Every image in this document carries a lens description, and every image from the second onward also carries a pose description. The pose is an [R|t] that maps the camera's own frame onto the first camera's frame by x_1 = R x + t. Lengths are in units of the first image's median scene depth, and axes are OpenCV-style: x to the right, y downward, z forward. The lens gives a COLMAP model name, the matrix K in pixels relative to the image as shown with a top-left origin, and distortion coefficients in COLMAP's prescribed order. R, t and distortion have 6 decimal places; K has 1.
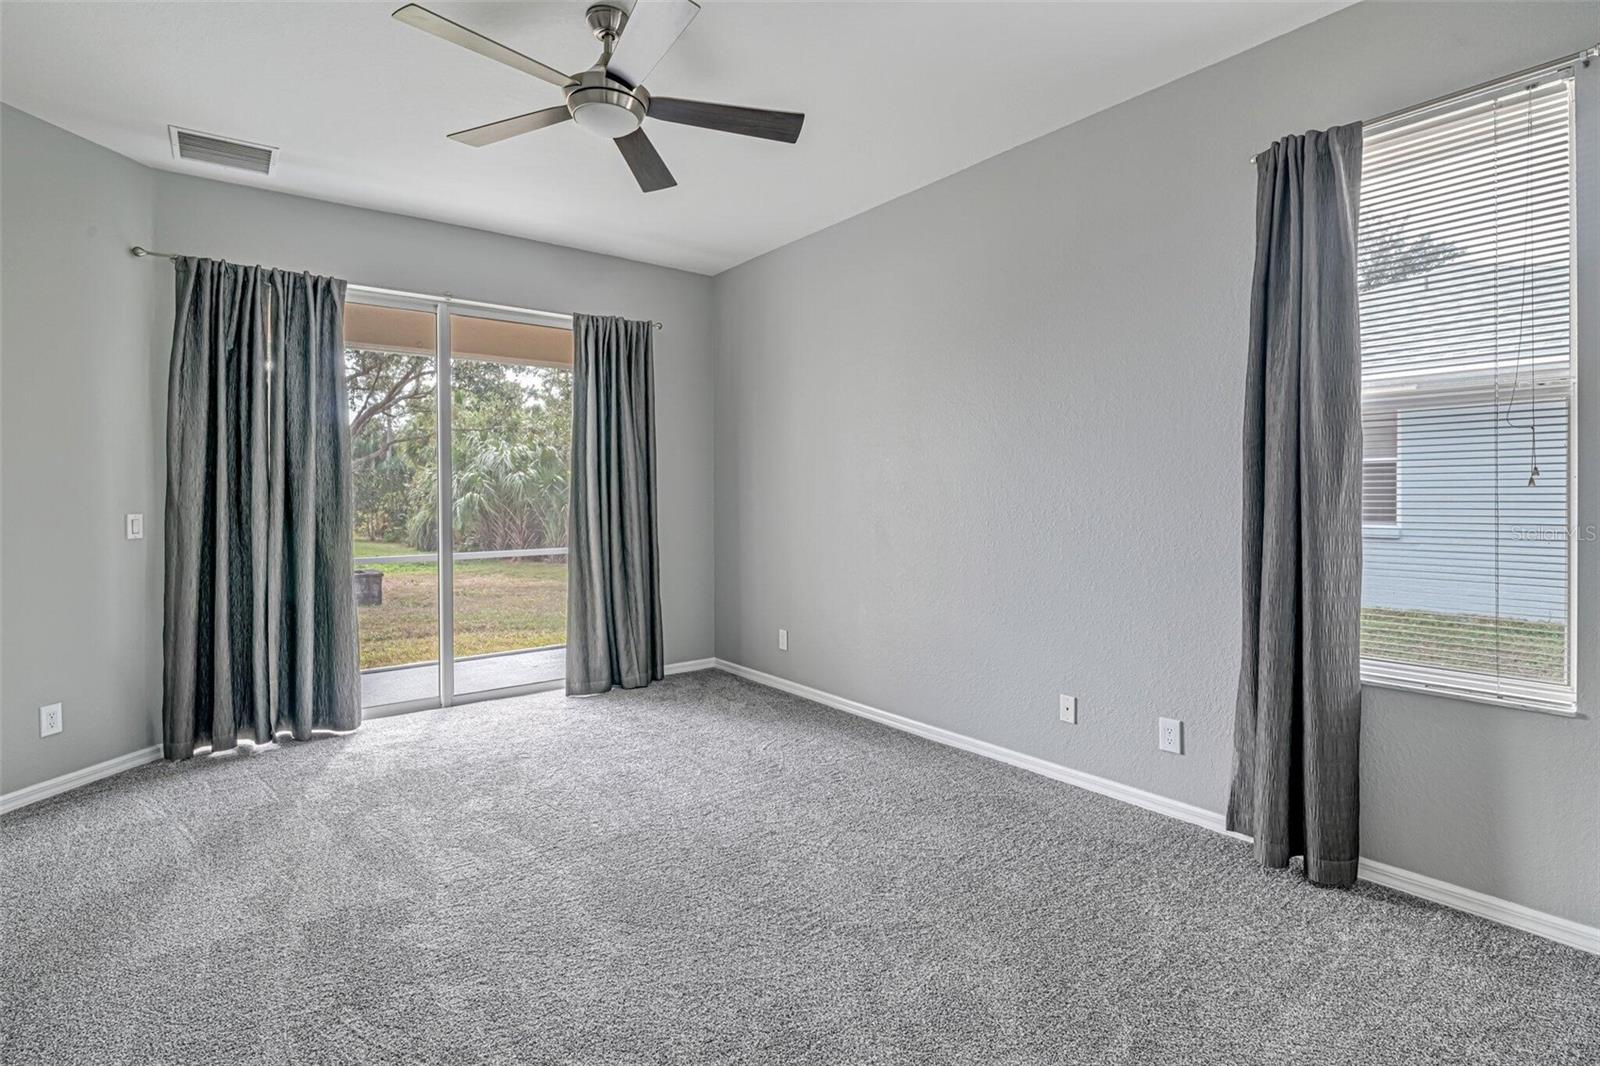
lens RADIAL K [[712.4, 0, 802.6], [0, 712.4, 496.8], [0, 0, 1]] dist [0.000725, 0.000026]
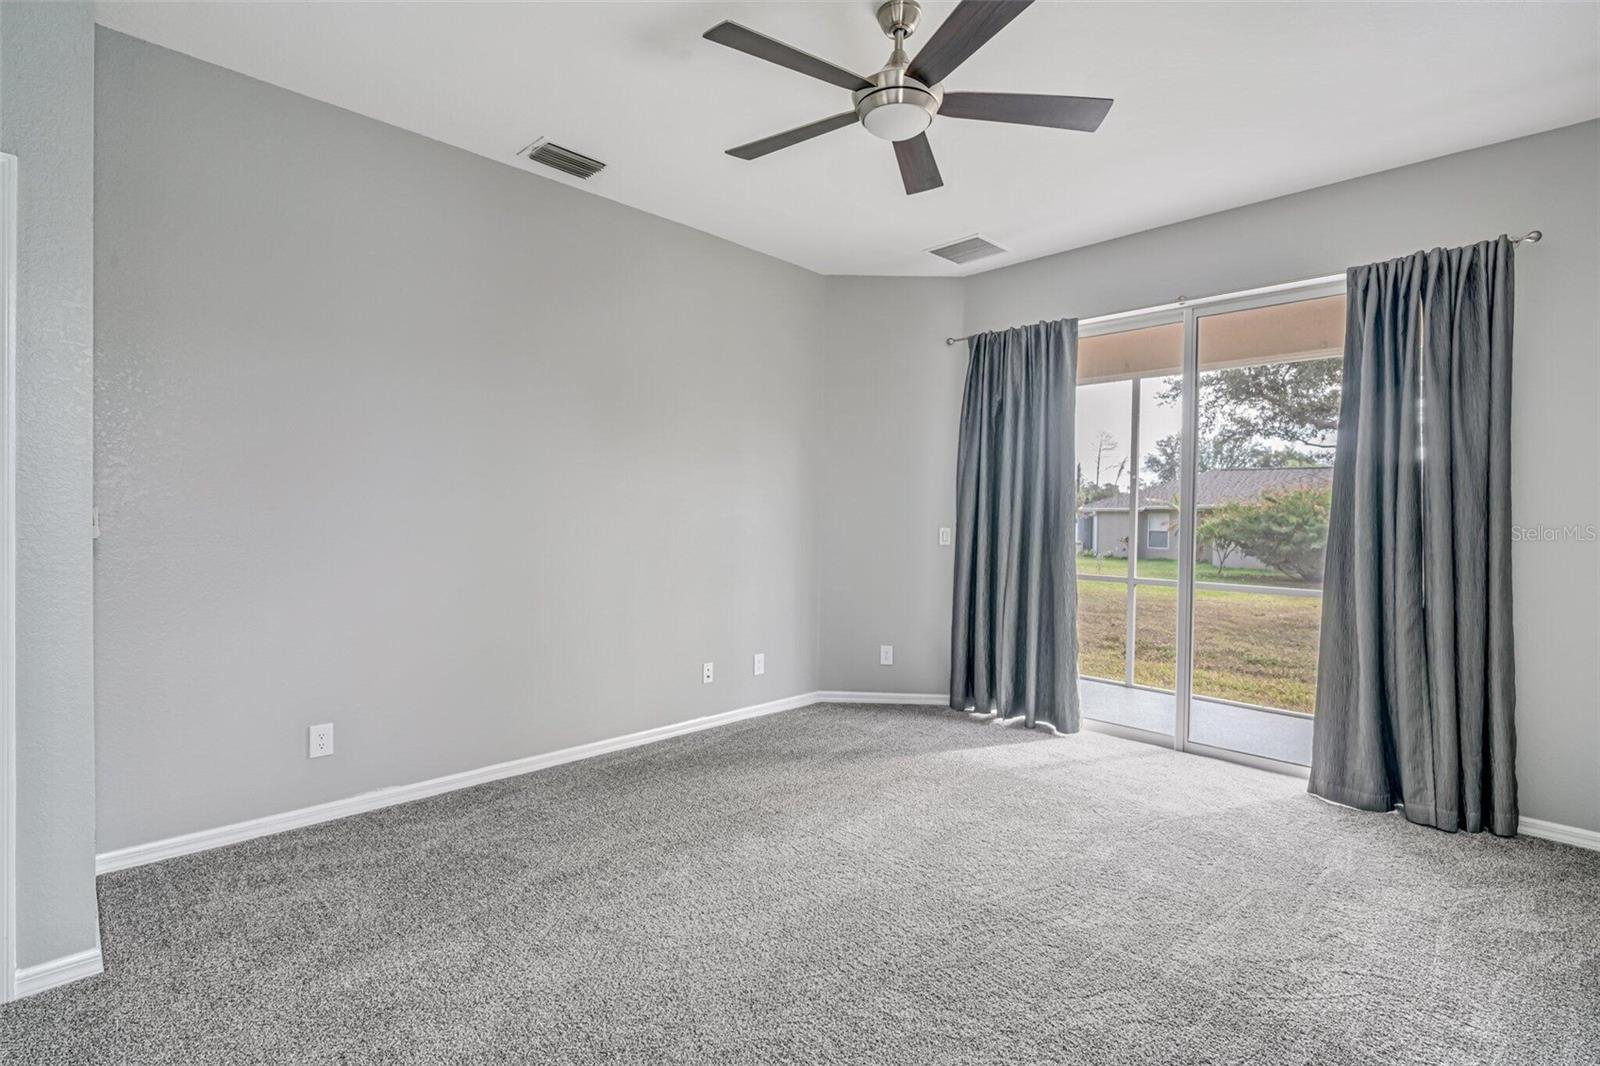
lens RADIAL K [[729.8, 0, 805.8], [0, 729.8, 518.5], [0, 0, 1]] dist [-0.000708, -0.000382]
pose [[0.172442, 0.012391, -0.984942, 0.415922], [-0.022548, 0.999709, 0.008630, 0.000107], [0.984762, 0.020720, 0.172671, 0.447136]]
